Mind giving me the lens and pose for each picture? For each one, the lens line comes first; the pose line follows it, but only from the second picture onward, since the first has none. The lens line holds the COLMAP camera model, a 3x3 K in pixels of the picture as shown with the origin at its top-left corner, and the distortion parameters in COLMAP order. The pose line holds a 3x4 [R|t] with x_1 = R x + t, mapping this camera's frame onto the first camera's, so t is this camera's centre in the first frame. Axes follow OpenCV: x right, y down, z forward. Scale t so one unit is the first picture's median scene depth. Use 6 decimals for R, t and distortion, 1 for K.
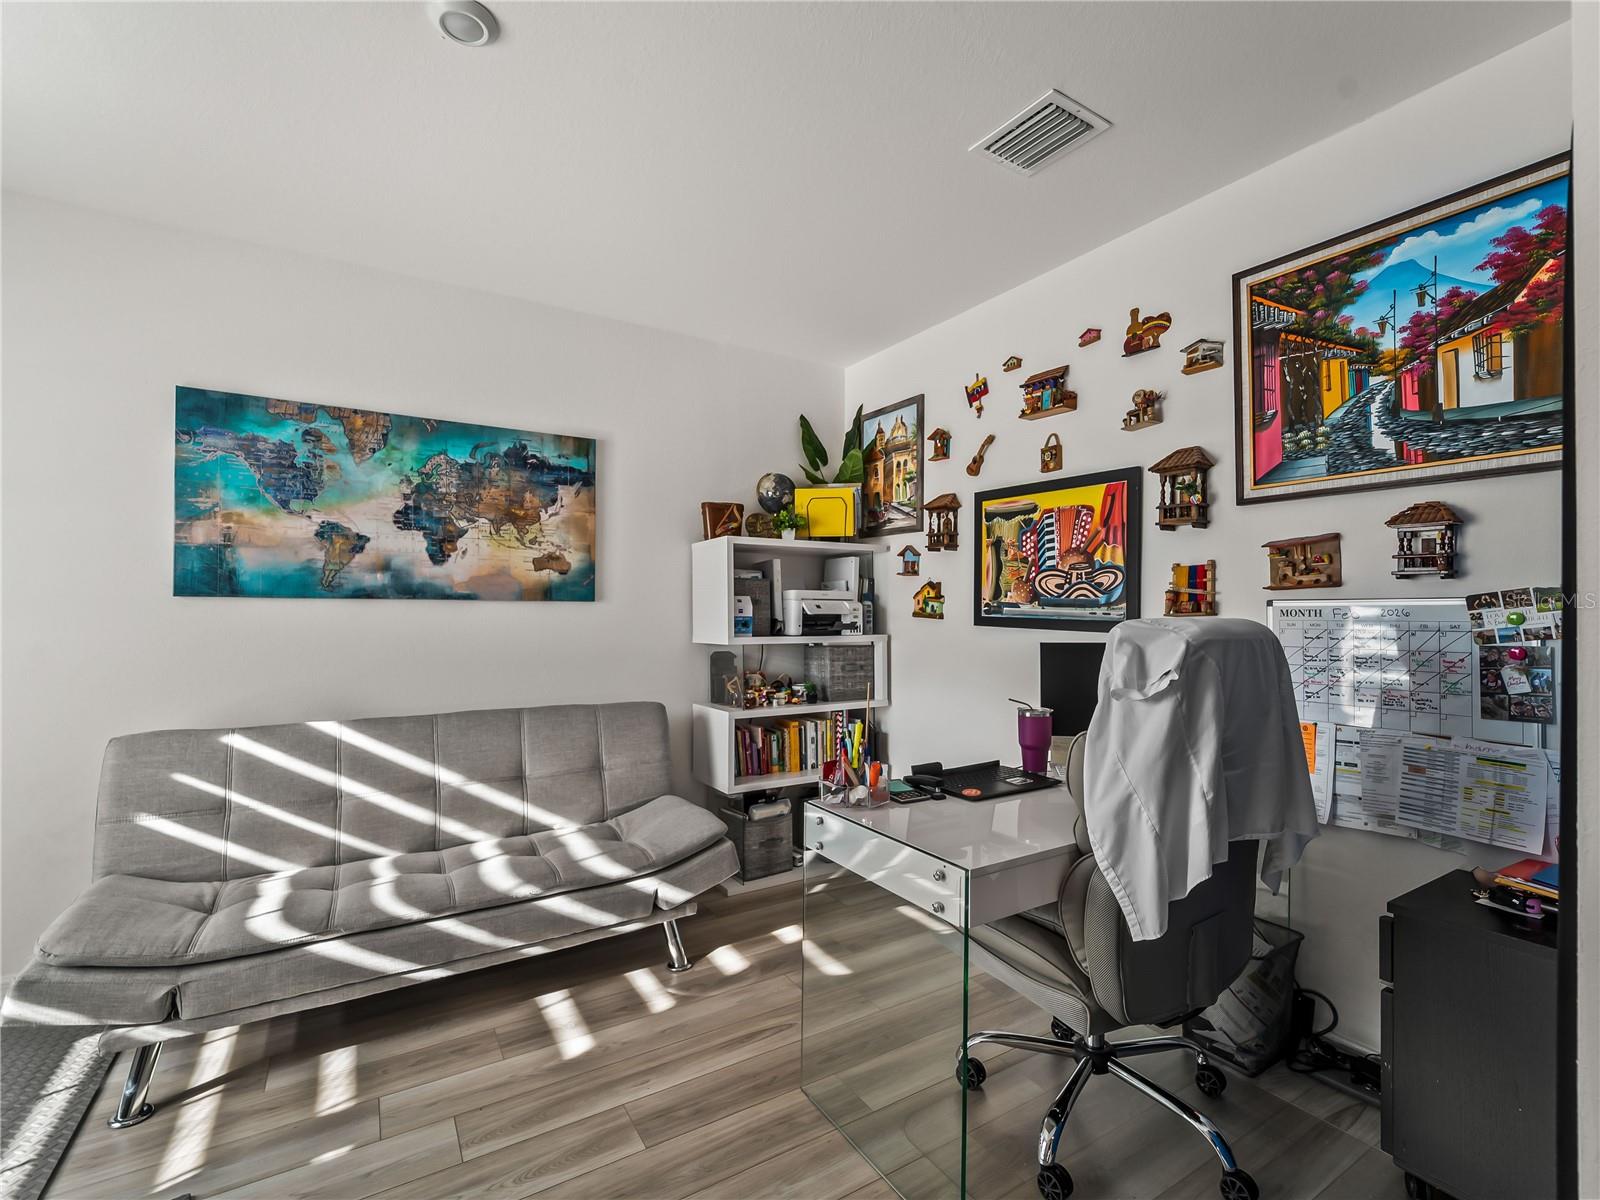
lens RADIAL K [[729.1, 0, 806.9], [0, 729.1, 610.4], [0, 0, 1]] dist [-0.002280, -0.000269]
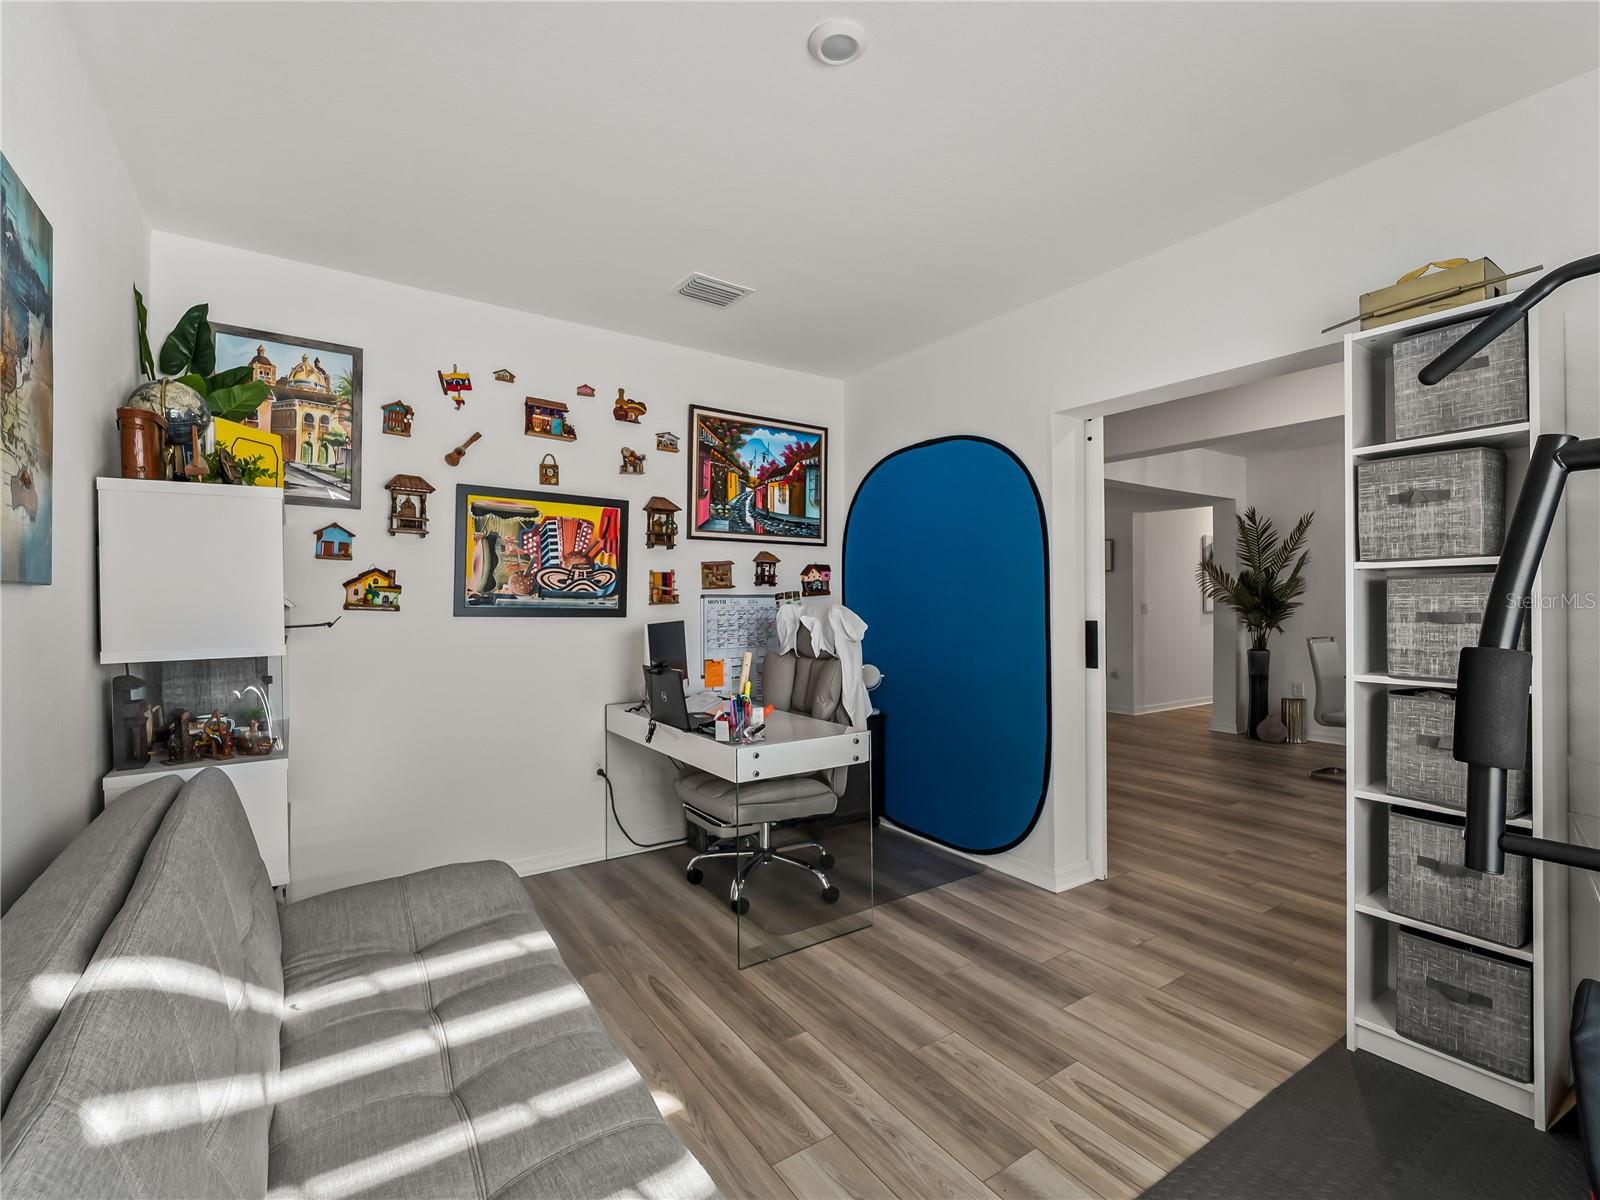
lens RADIAL K [[733.9, 0, 802.9], [0, 733.9, 598.6], [0, 0, 1]] dist [-0.001693, -0.000296]
pose [[-0.050891, 0.000610, 0.998704, -0.960442], [0.001517, 0.999999, -0.000534, -0.002810], [-0.998703, 0.001488, -0.050892, 0.693005]]
